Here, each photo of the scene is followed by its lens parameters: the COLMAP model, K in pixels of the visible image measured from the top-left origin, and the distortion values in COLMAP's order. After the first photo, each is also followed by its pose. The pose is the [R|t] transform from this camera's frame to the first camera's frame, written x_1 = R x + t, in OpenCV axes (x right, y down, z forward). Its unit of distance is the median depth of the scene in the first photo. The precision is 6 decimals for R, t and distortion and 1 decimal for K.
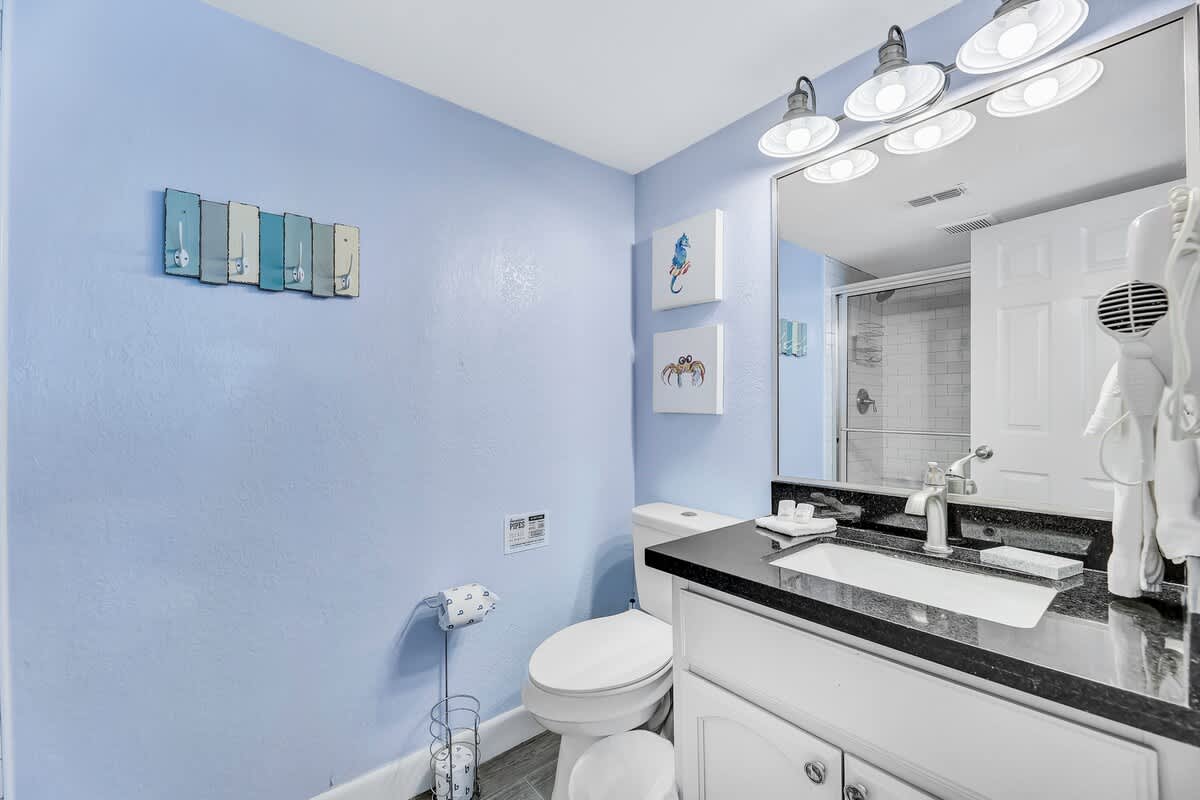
lens RADIAL K [[481.1, 0, 597.7], [0, 481.1, 401.1], [0, 0, 1]] dist [0.002035, -0.004807]
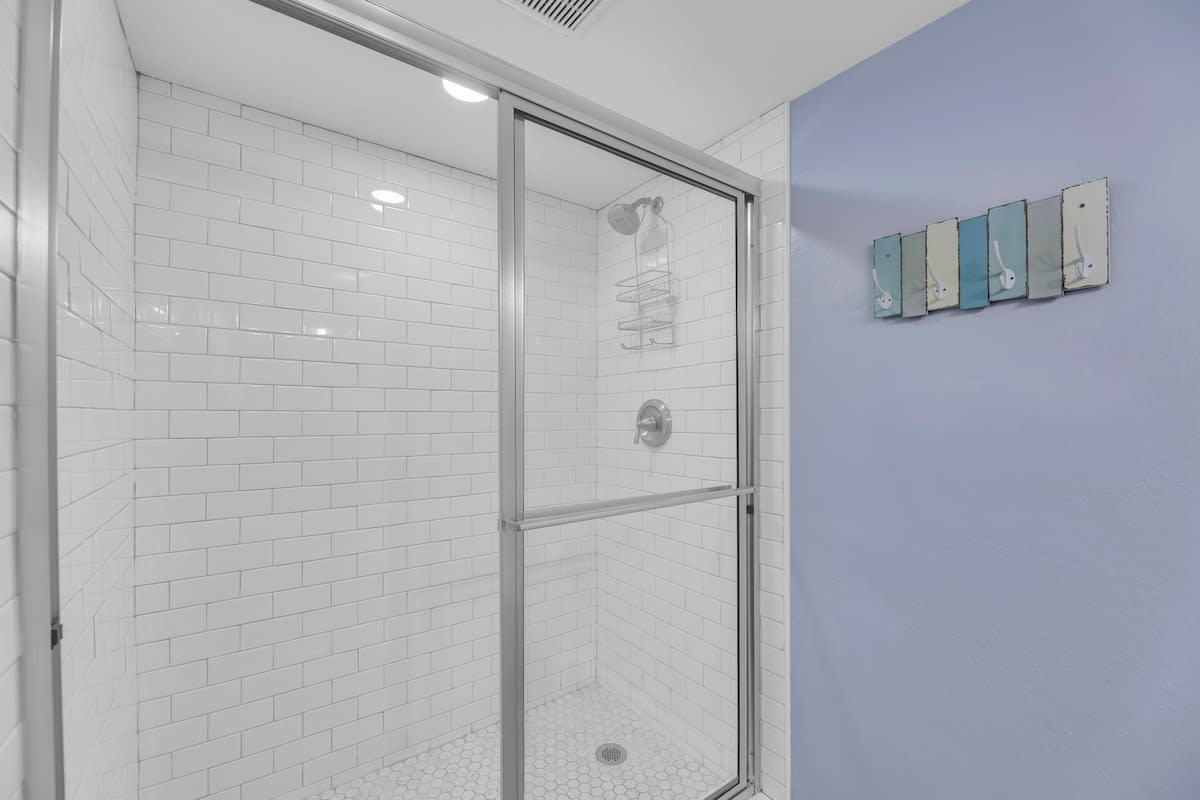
lens RADIAL K [[481.1, 0, 597.7], [0, 481.1, 401.1], [0, 0, 1]] dist [0.002035, -0.004807]
pose [[-0.070119, -0.026636, -0.997183, 0.187963], [-0.013171, 0.999581, -0.025774, -0.038149], [0.997452, 0.011326, -0.070440, 0.392265]]
